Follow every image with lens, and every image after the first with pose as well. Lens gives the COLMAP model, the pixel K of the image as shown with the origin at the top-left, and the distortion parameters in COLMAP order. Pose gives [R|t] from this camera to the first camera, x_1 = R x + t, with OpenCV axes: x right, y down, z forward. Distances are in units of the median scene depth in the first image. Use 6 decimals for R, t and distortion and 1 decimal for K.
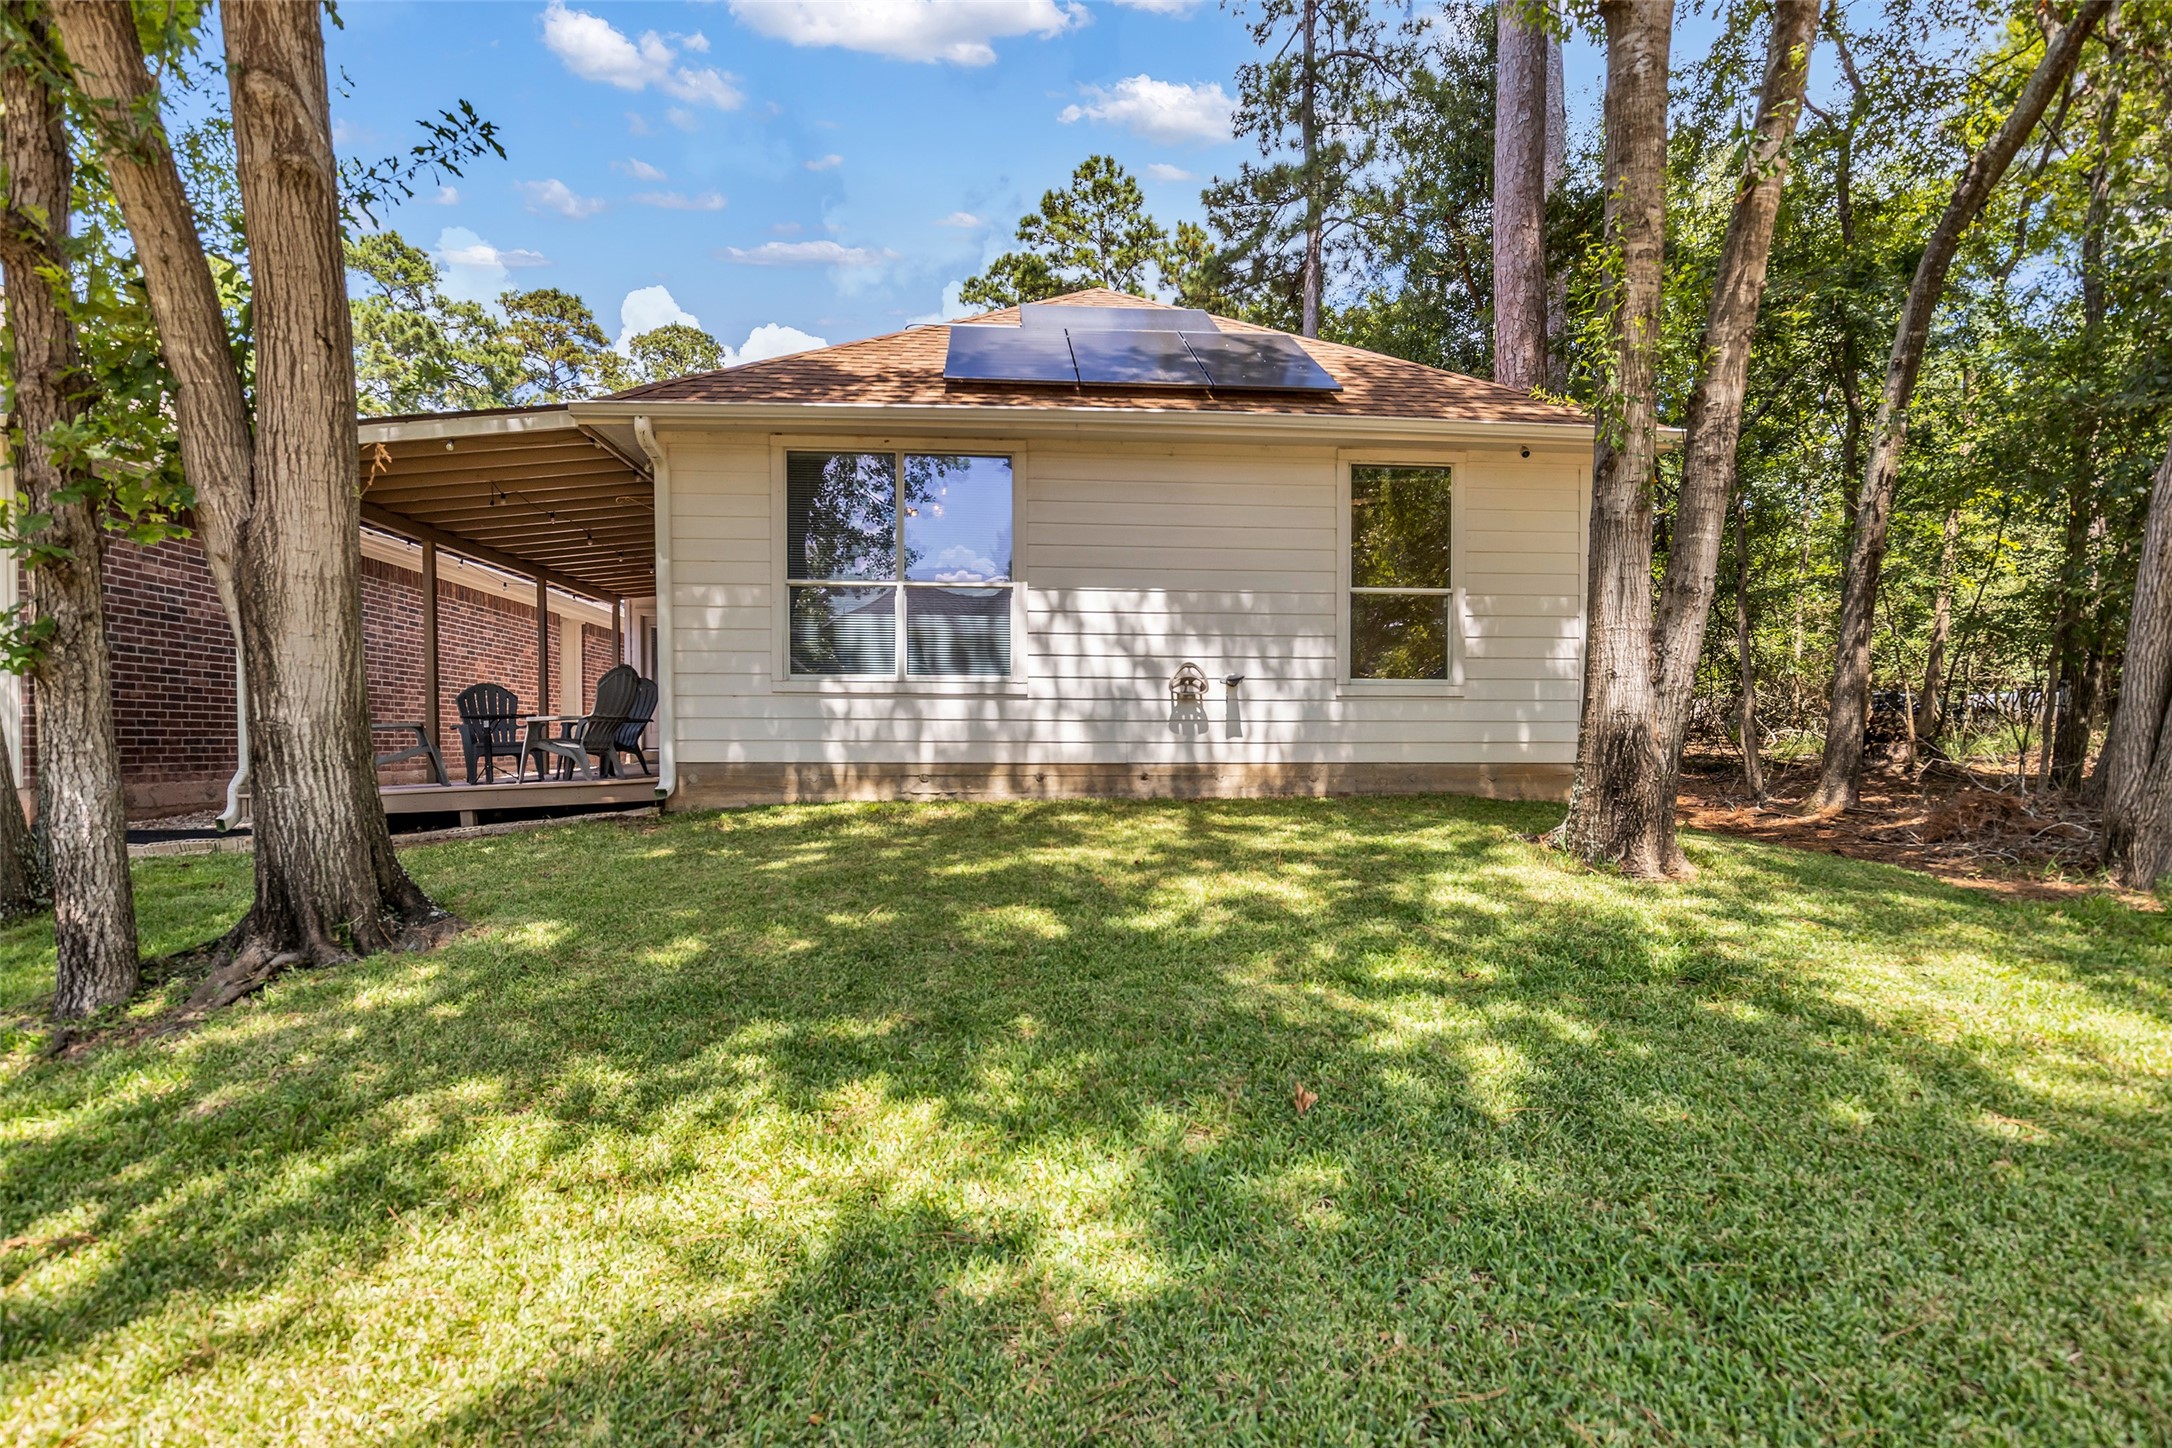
lens RADIAL K [[985.4, 0, 1084.6], [0, 985.4, 729.8], [0, 0, 1]] dist [0.003254, 0.000432]
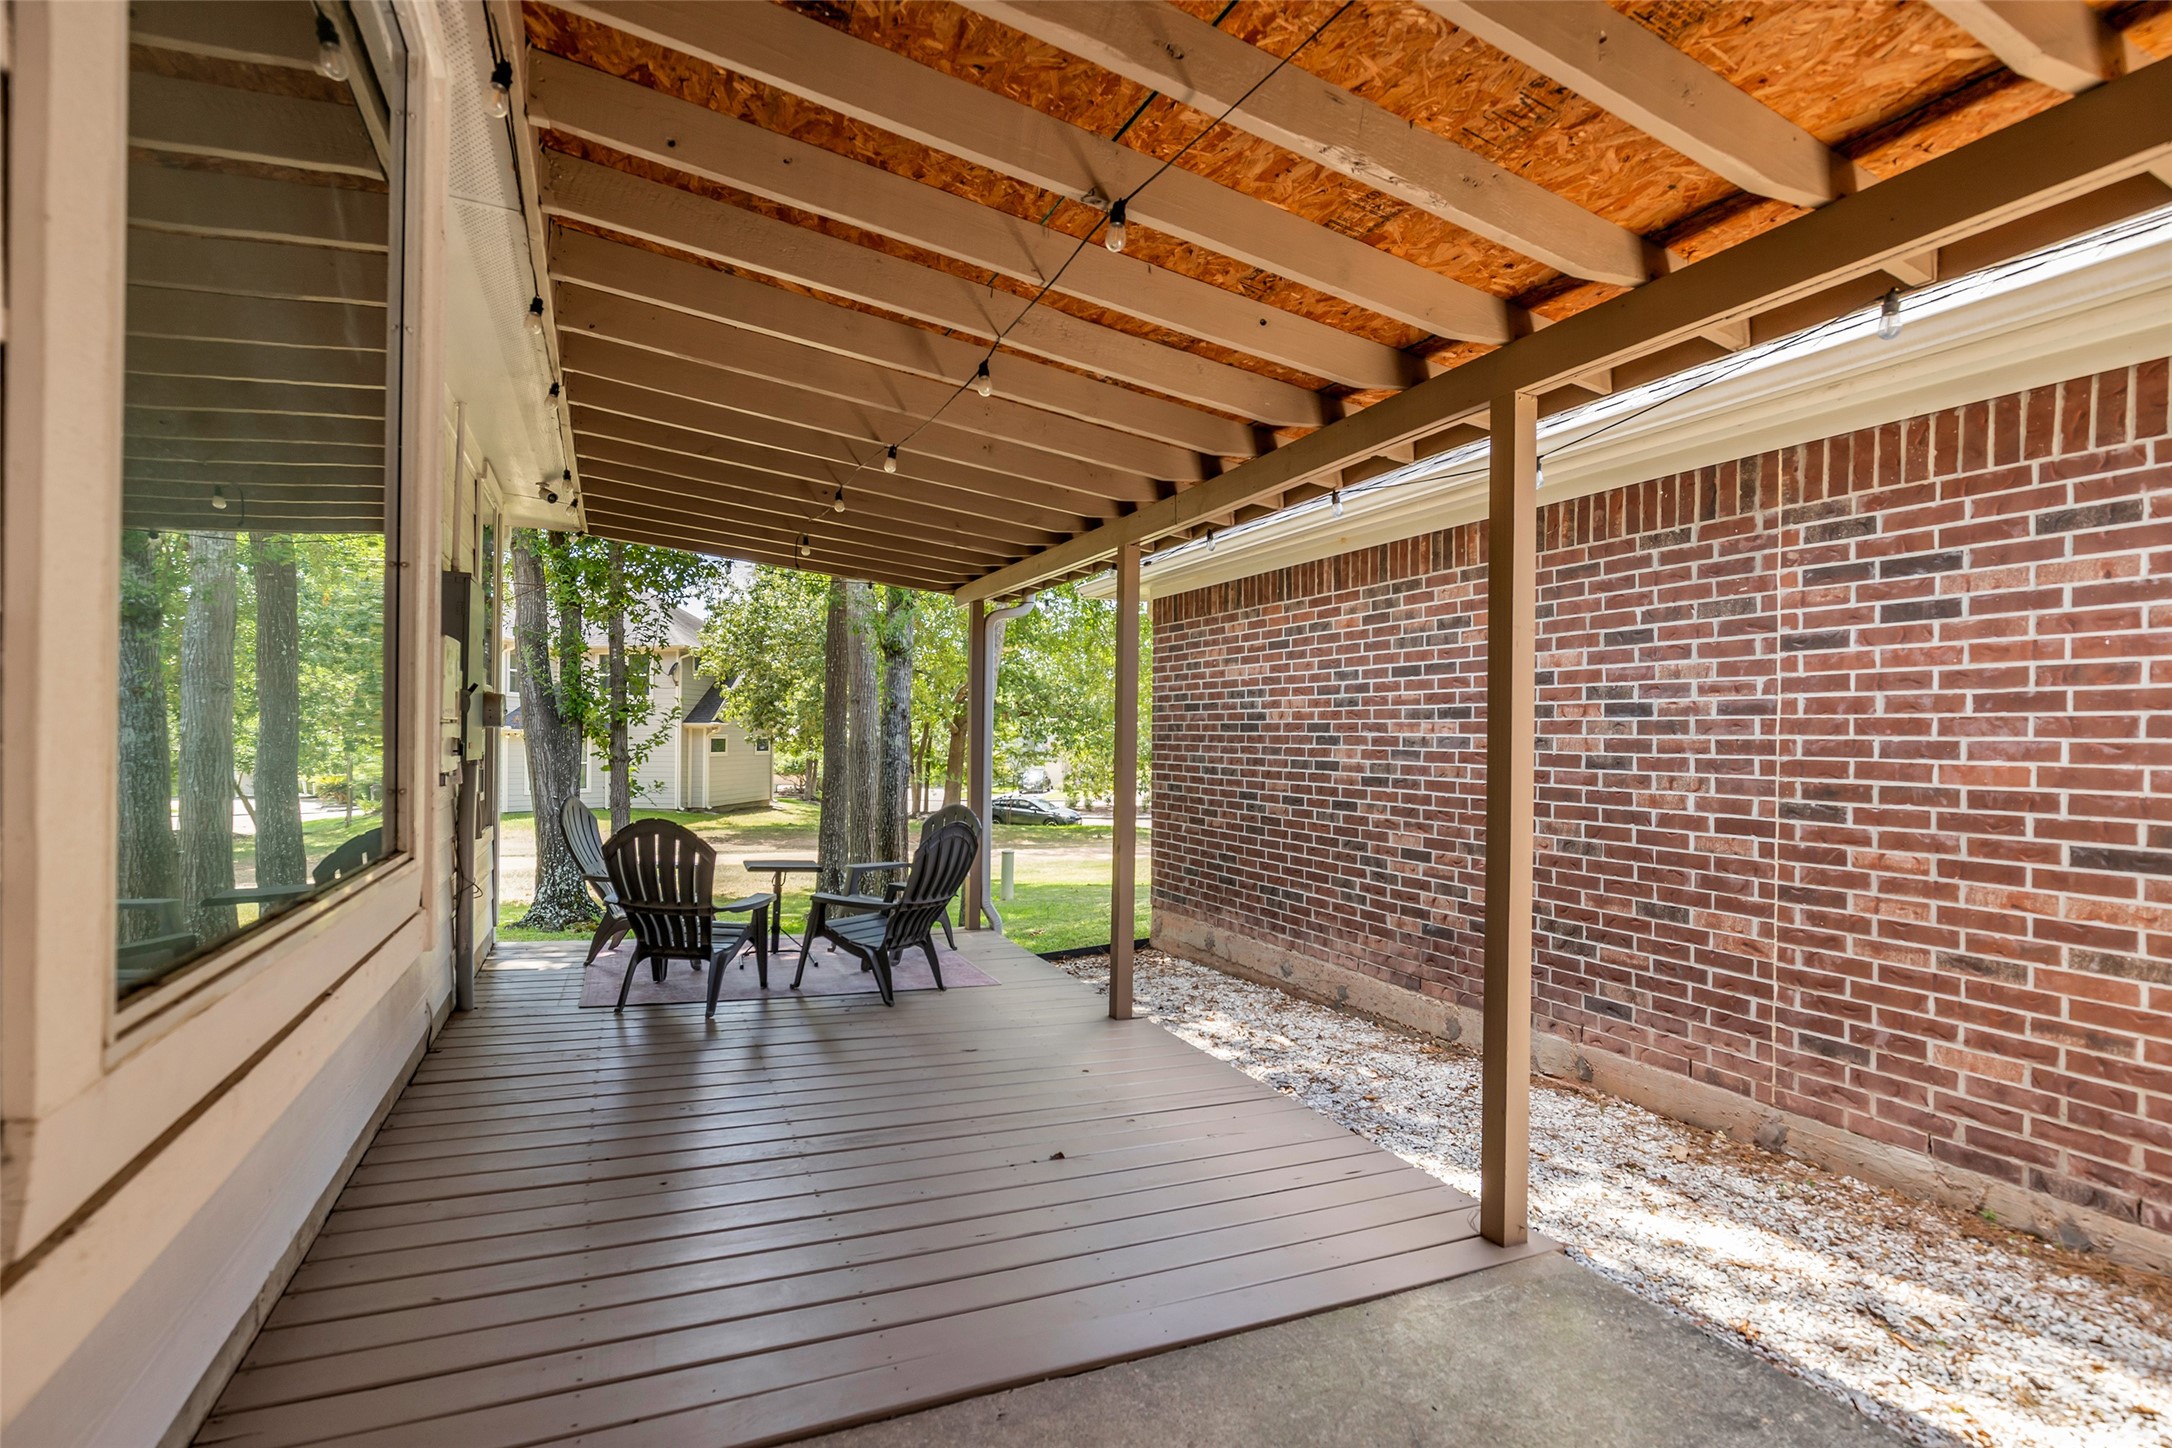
lens RADIAL K [[985.4, 0, 1084.6], [0, 985.4, 729.8], [0, 0, 1]] dist [0.003254, 0.000432]
pose [[-0.938998, -0.003595, -0.343903, -0.513188], [0.000074, 0.999943, -0.010654, -0.099729], [0.343922, -0.010029, -0.938945, 1.630532]]
